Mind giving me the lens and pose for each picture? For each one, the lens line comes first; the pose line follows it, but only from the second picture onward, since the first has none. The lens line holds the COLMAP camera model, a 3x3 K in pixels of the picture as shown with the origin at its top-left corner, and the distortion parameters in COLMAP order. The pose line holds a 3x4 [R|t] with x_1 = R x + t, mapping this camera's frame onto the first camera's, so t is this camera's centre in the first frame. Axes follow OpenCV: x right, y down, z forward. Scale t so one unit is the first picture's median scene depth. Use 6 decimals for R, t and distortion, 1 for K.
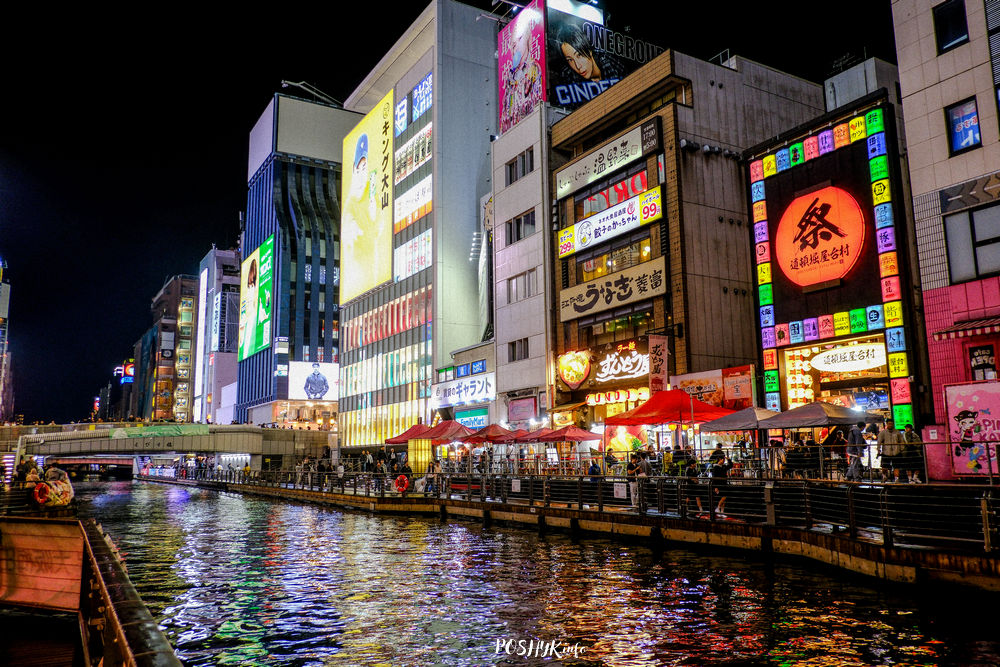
lens RADIAL K [[787.8, 0, 497.5], [0, 787.8, 336.8], [0, 0, 1]] dist [-0.025119, 0.024805]
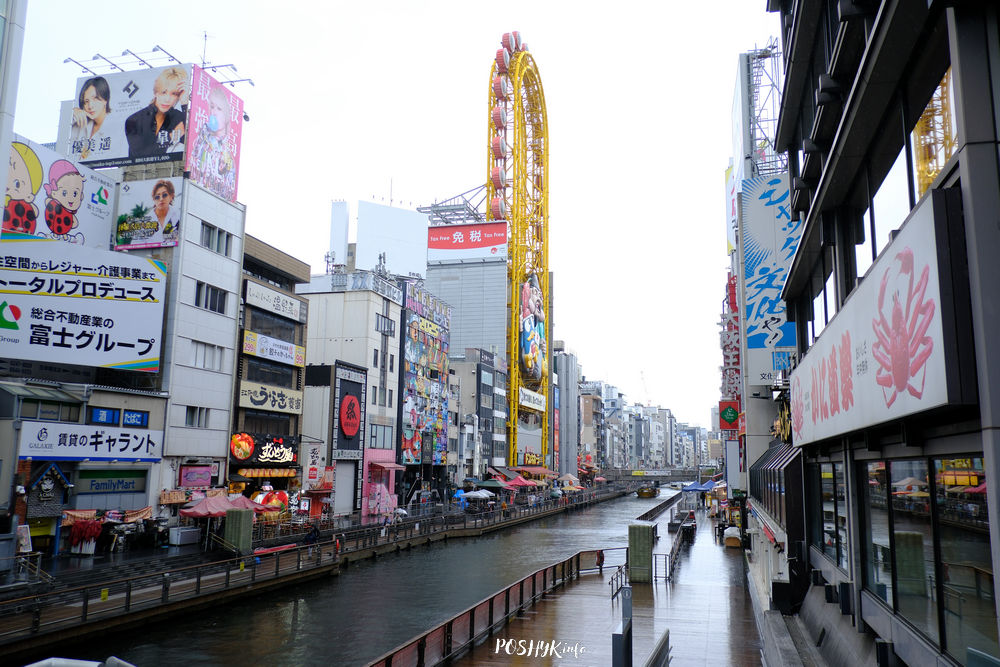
lens RADIAL K [[787.8, 0, 503.7], [0, 787.8, 335.8], [0, 0, 1]] dist [-0.025119, 0.024805]
pose [[-0.718264, 0.114561, 0.686274, -1.153731], [-0.115214, 0.953151, -0.279696, 0.185527], [-0.686165, -0.279964, -0.671415, 1.717383]]
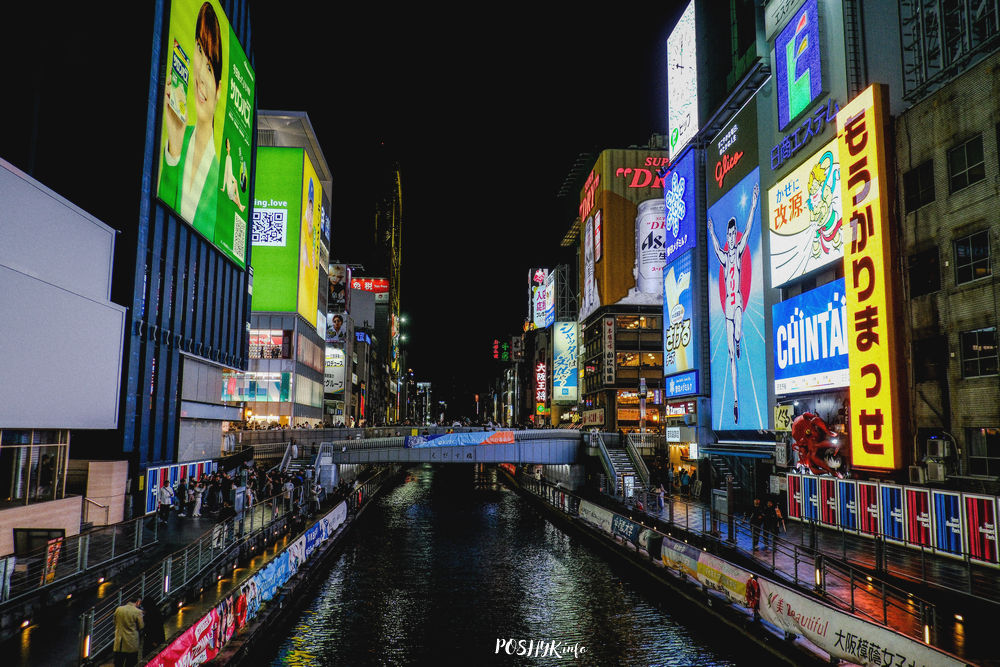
lens RADIAL K [[787.8, 0, 499.7], [0, 787.8, 332.6], [0, 0, 1]] dist [-0.025119, 0.024805]
pose [[-0.902431, 0.056654, 0.427094, -1.803322], [-0.066944, 0.960838, -0.268904, 0.507315], [-0.425602, -0.271259, -0.863297, 3.632834]]
